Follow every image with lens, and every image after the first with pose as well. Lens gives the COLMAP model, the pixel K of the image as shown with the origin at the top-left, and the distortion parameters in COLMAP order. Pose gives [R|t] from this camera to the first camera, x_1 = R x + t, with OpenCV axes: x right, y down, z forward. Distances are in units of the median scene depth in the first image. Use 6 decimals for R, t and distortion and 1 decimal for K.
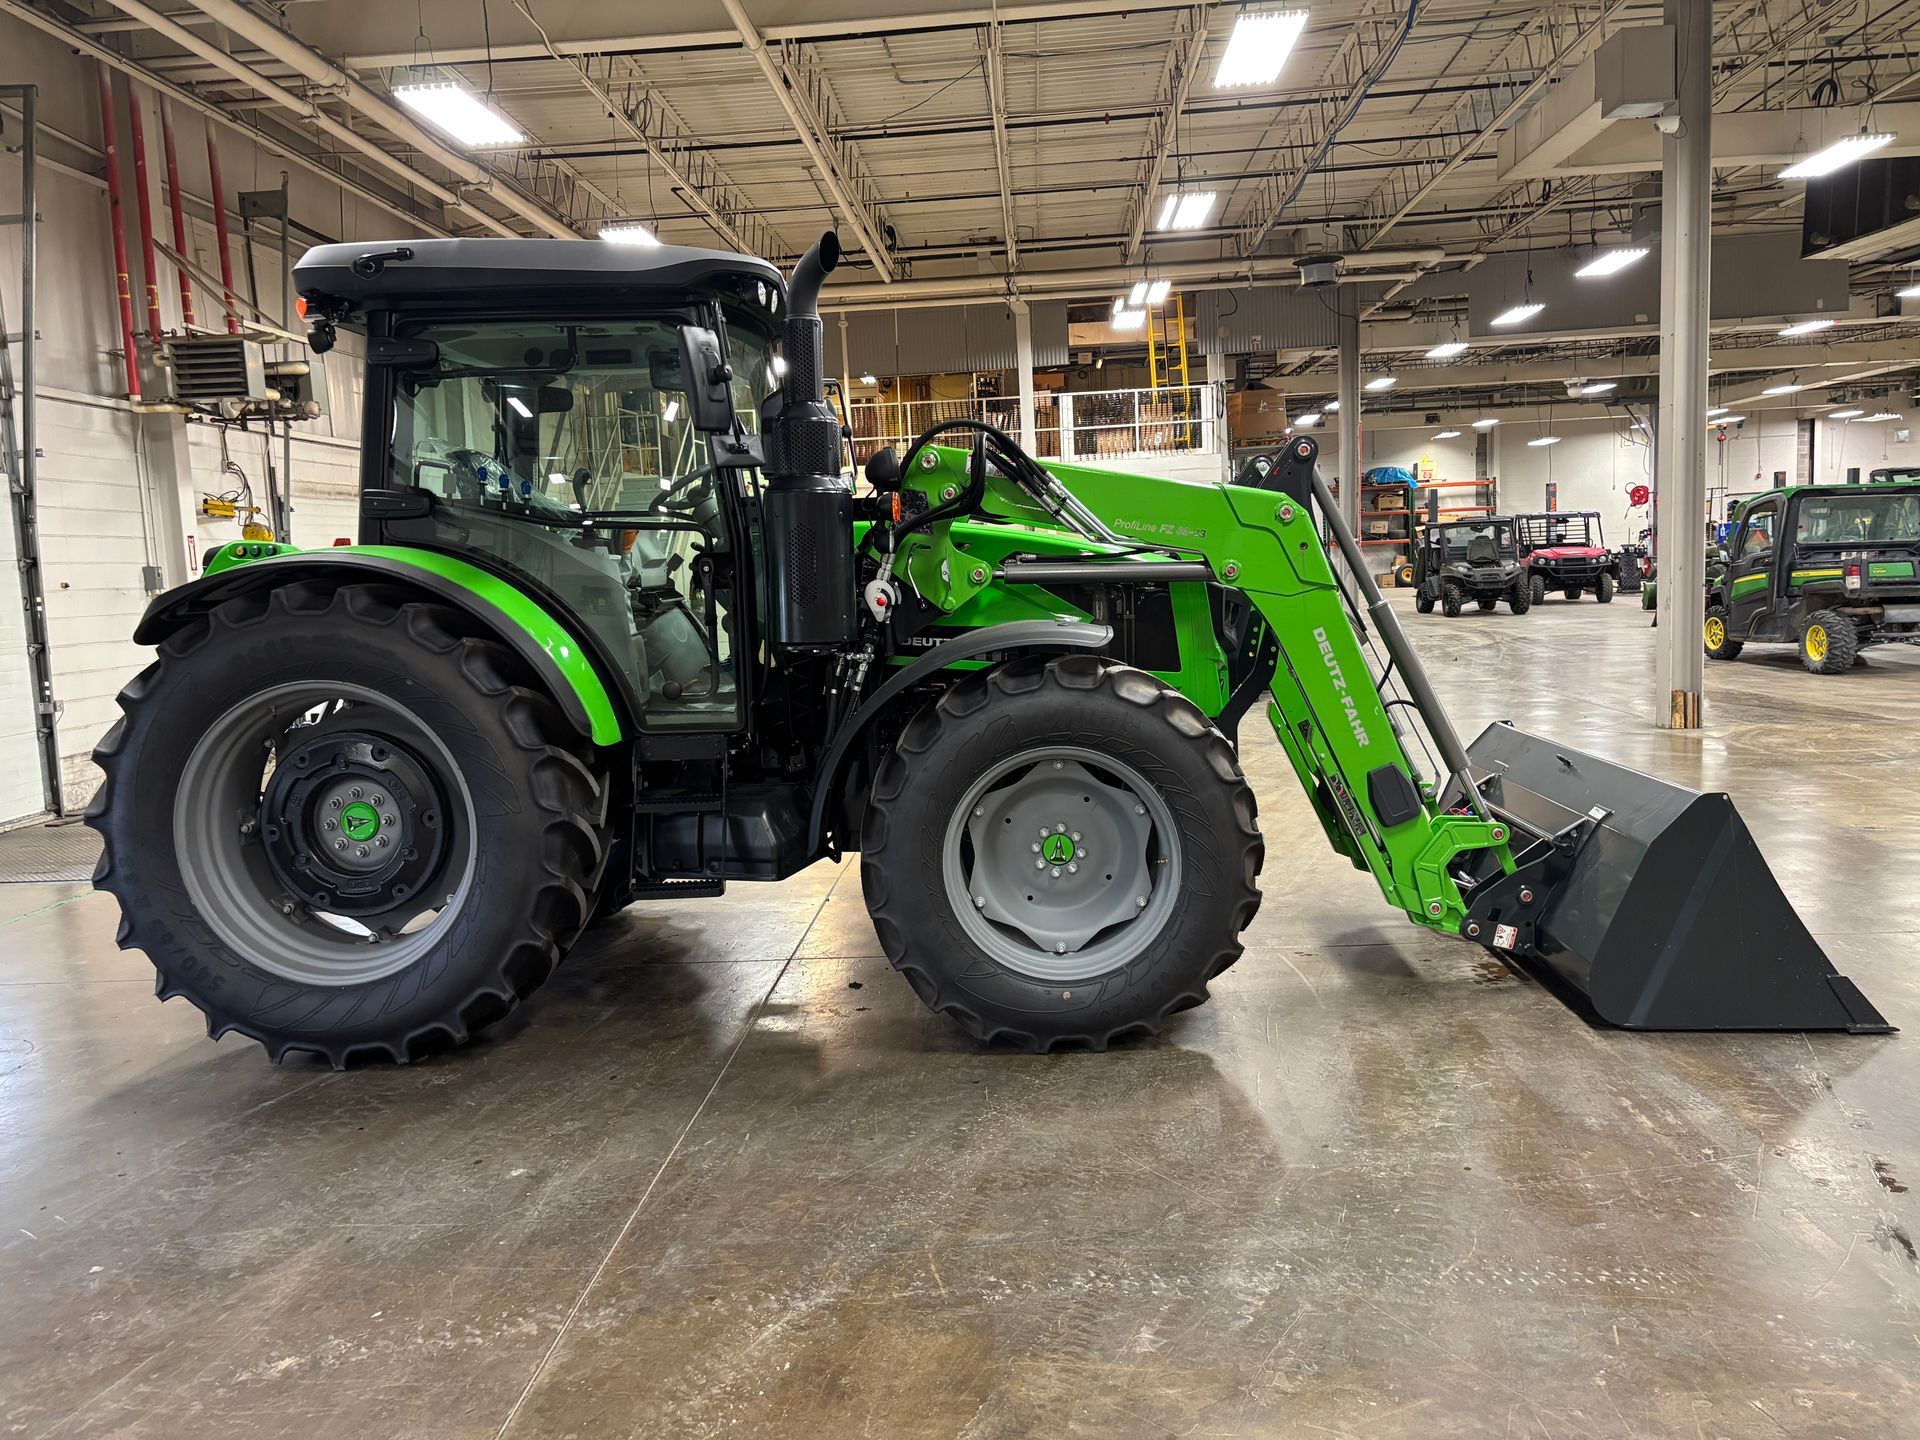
lens RADIAL K [[1459.3, 0, 960.0], [0, 1459.3, 720.0], [0, 0, 1]] dist [0.055763, -0.064192]
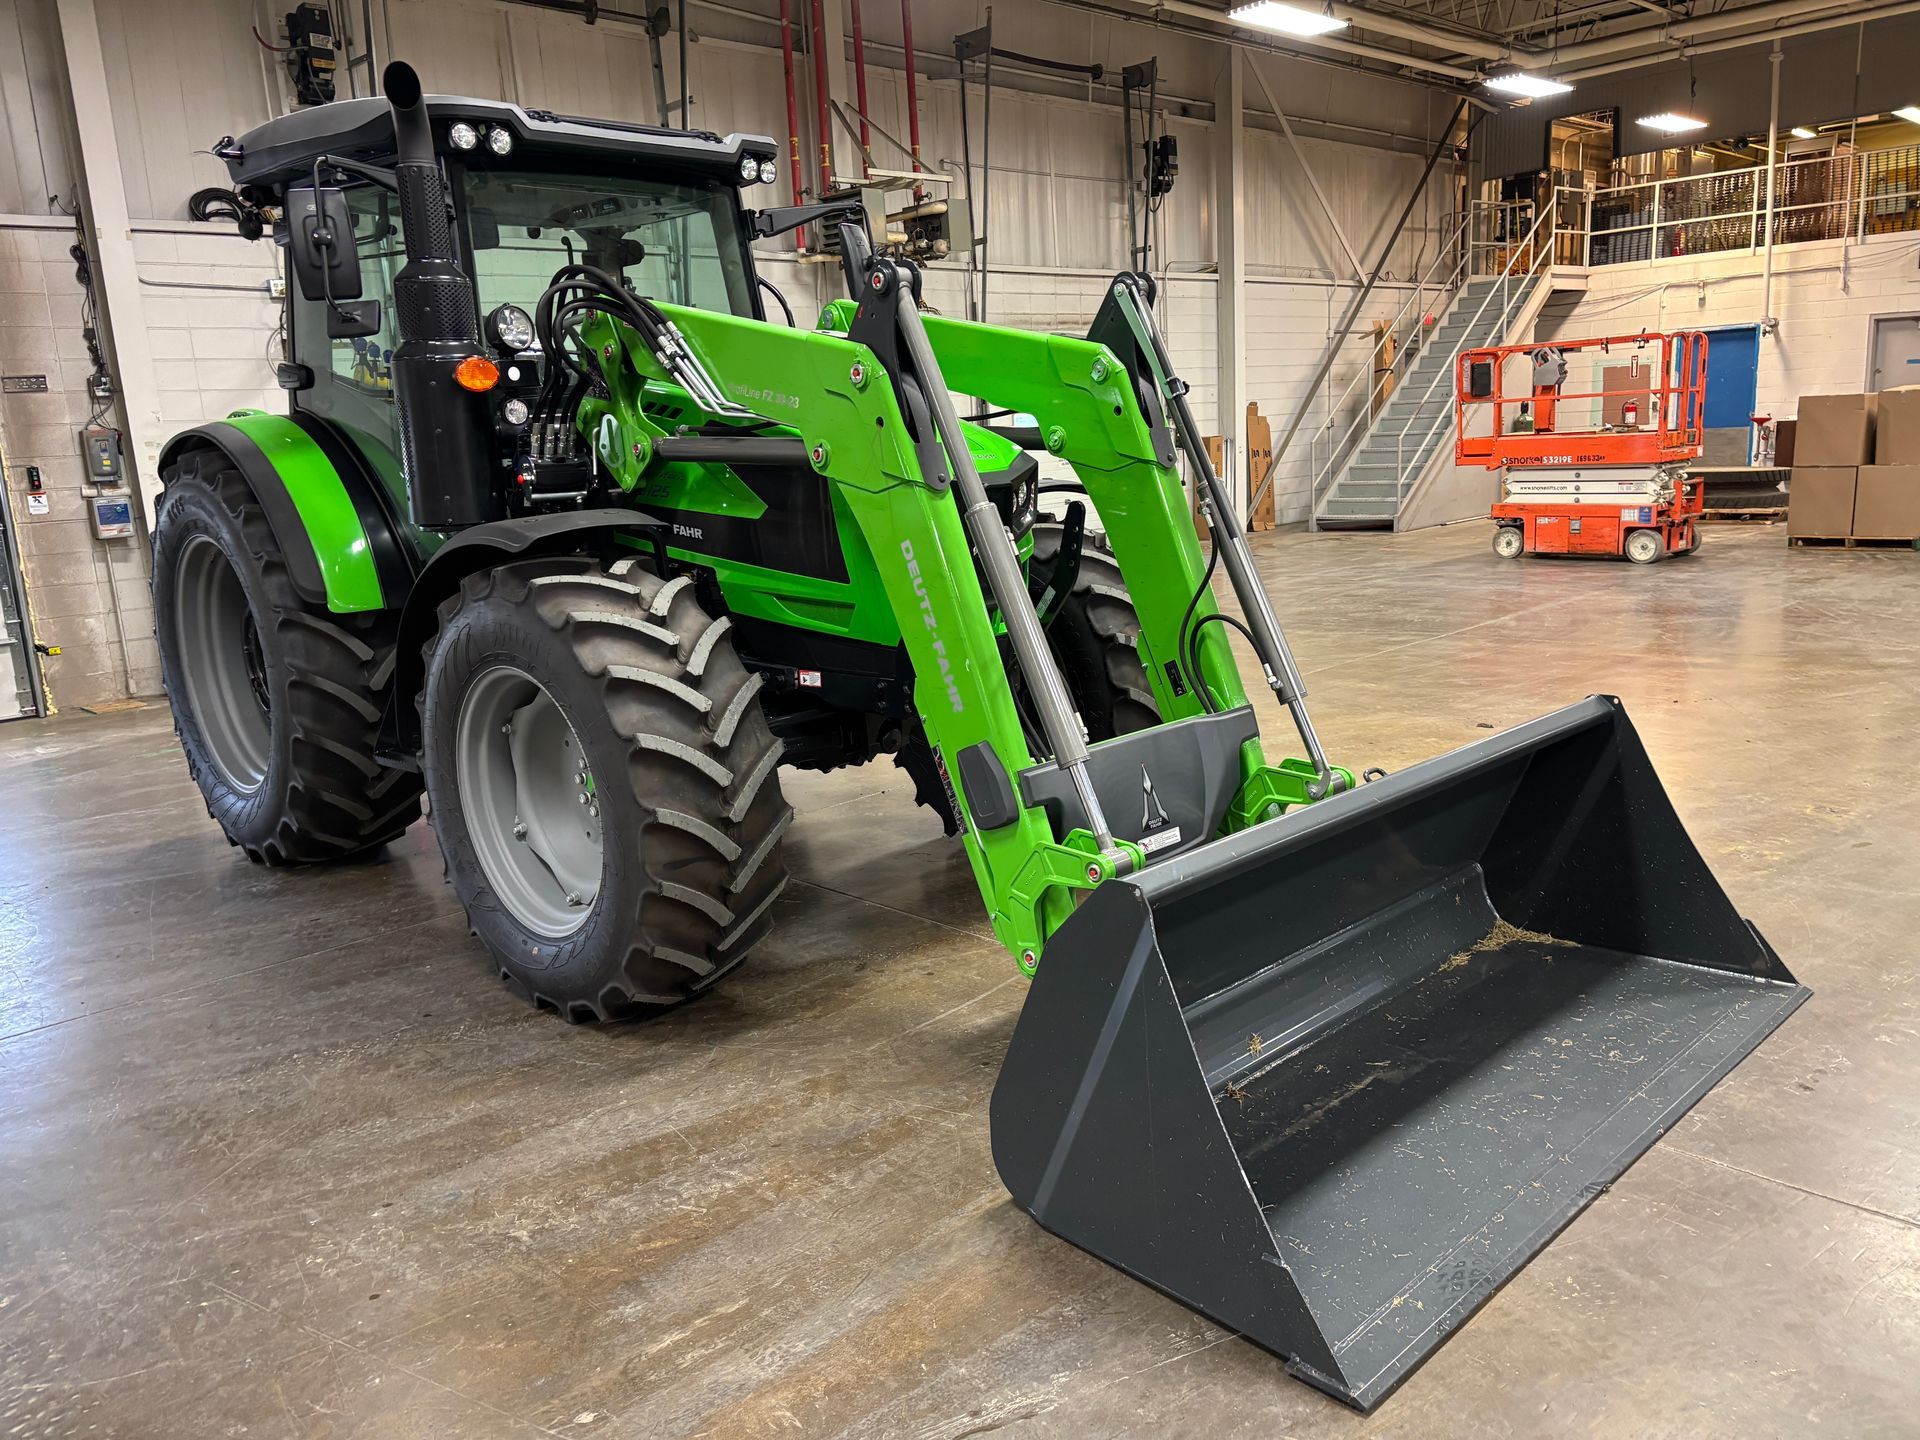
lens RADIAL K [[1474.7, 0, 960.0], [0, 1474.7, 720.0], [0, 0, 1]] dist [0.062254, -0.084529]
pose [[0.730756, 0.142240, -0.667655, 0.838727], [-0.055411, 0.987183, 0.149666, -0.094797], [0.680386, -0.072375, 0.729272, 0.542815]]
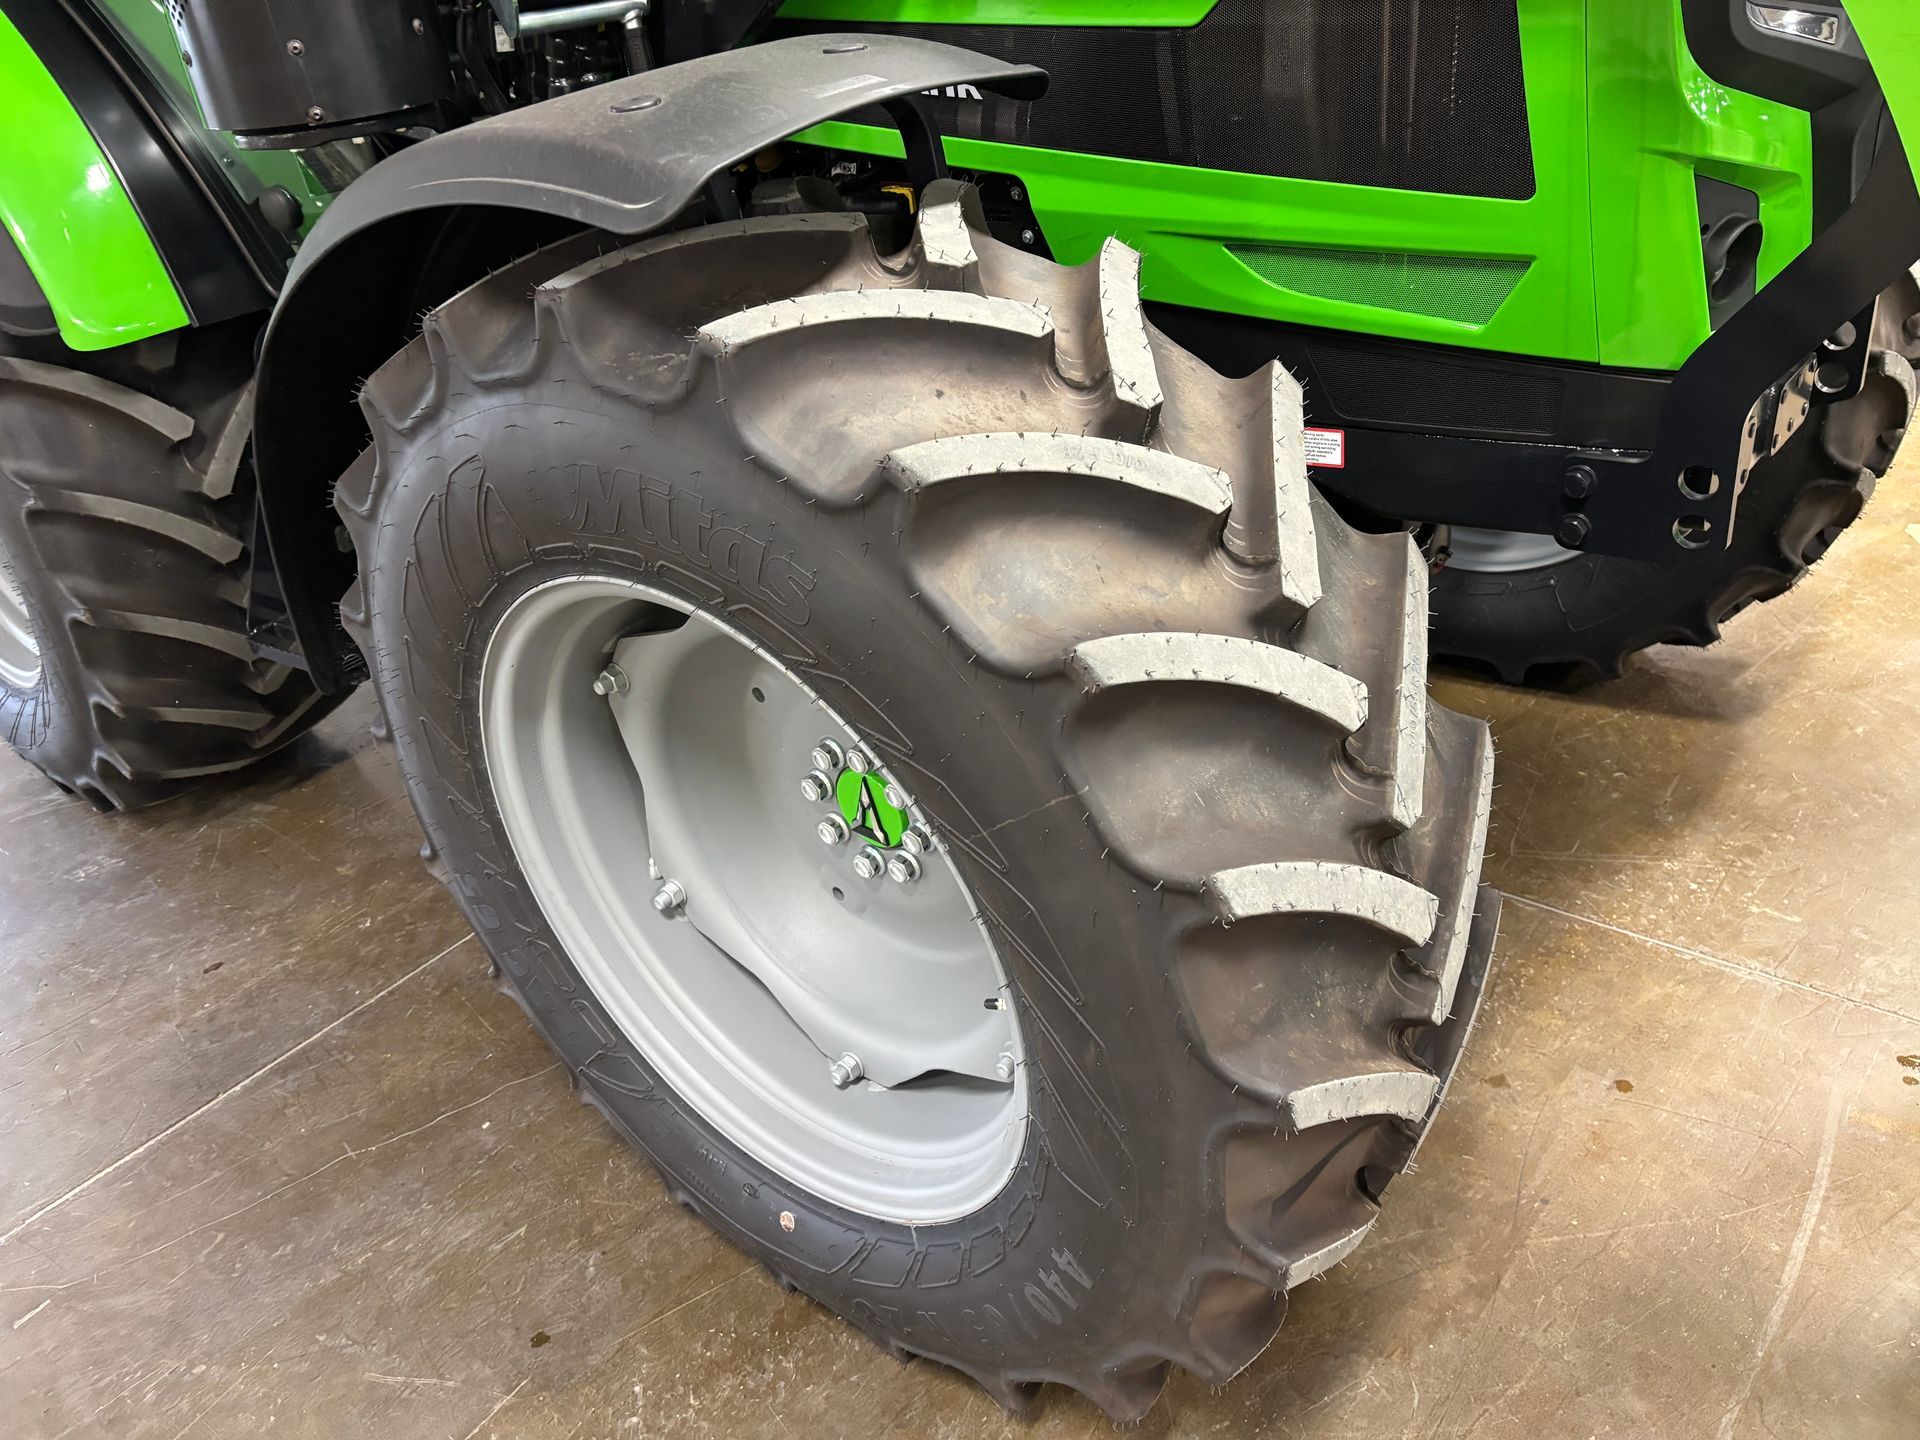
lens RADIAL K [[1459.3, 0, 960.0], [0, 1459.3, 720.0], [0, 0, 1]] dist [0.055763, -0.064192]
pose [[0.797341, 0.248710, -0.549901, 0.277644], [0.027354, 0.895314, 0.444595, -0.082217], [0.602909, -0.369536, 0.707067, 0.824459]]
